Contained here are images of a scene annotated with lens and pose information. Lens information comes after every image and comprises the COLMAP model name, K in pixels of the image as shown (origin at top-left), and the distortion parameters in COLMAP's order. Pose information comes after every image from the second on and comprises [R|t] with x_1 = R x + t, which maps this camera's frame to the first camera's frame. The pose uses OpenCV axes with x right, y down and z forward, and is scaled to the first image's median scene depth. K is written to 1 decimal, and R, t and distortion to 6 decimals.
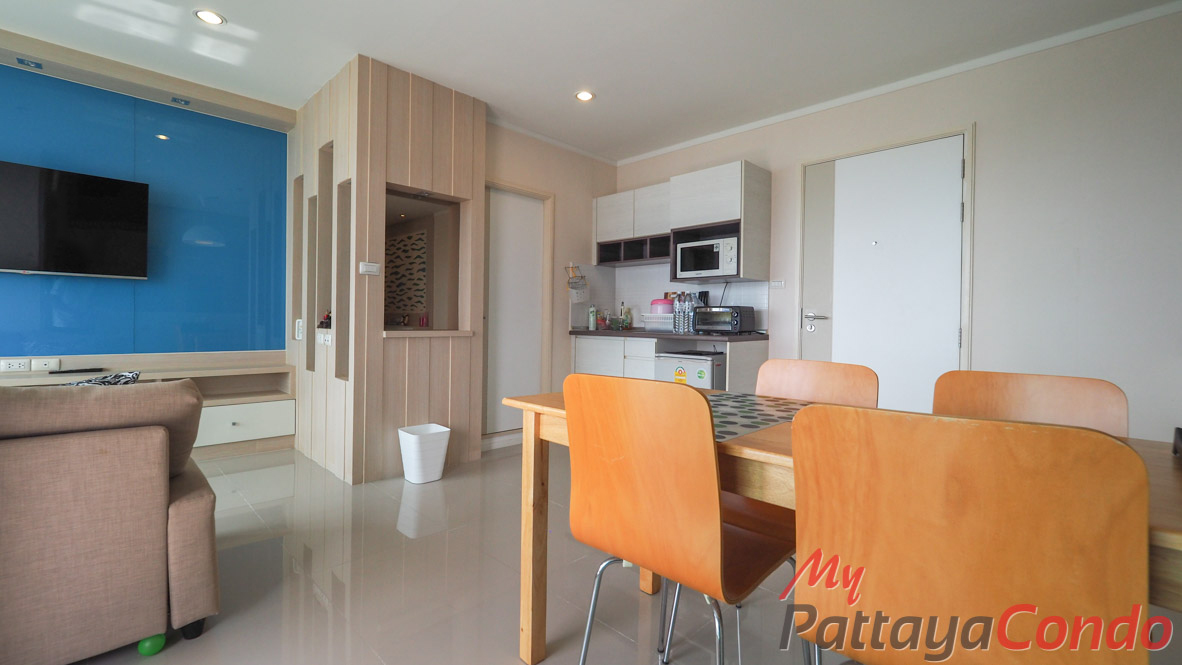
lens RADIAL K [[495.7, 0, 580.9], [0, 495.7, 327.7], [0, 0, 1]] dist [-0.000079, -0.005029]
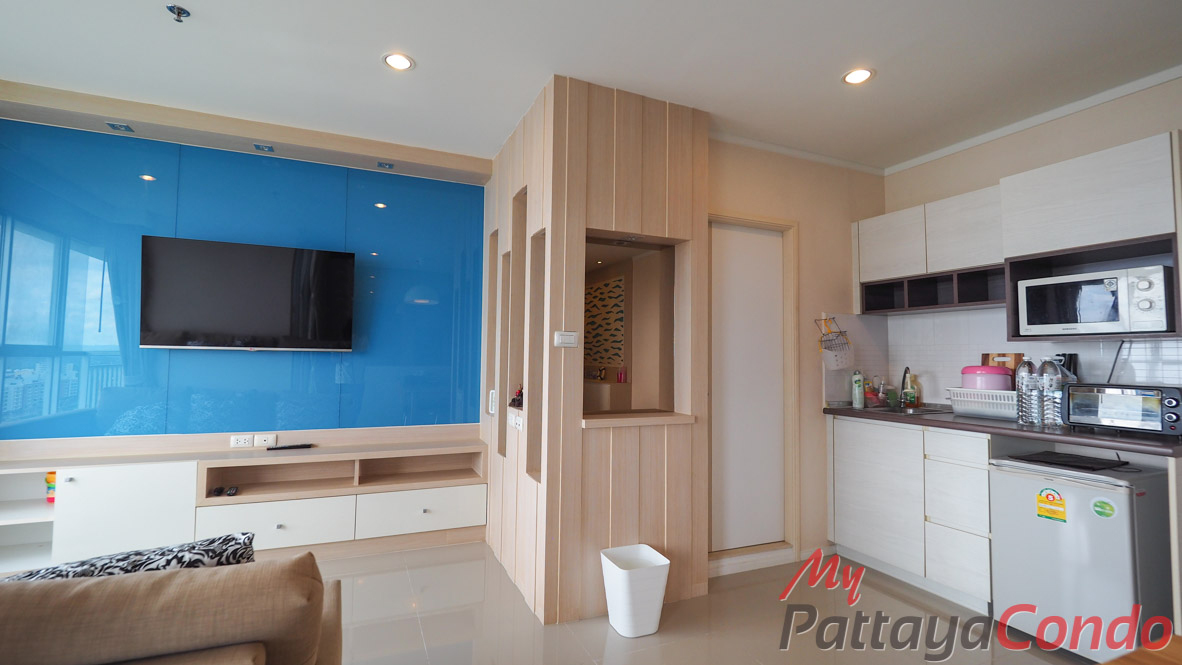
lens RADIAL K [[495.7, 0, 580.9], [0, 495.7, 327.7], [0, 0, 1]] dist [-0.000079, -0.005029]
pose [[0.930696, -0.023713, -0.365024, -0.095865], [-0.002312, 0.997495, -0.070695, -0.065679], [0.365787, 0.066640, 0.928310, 0.227150]]
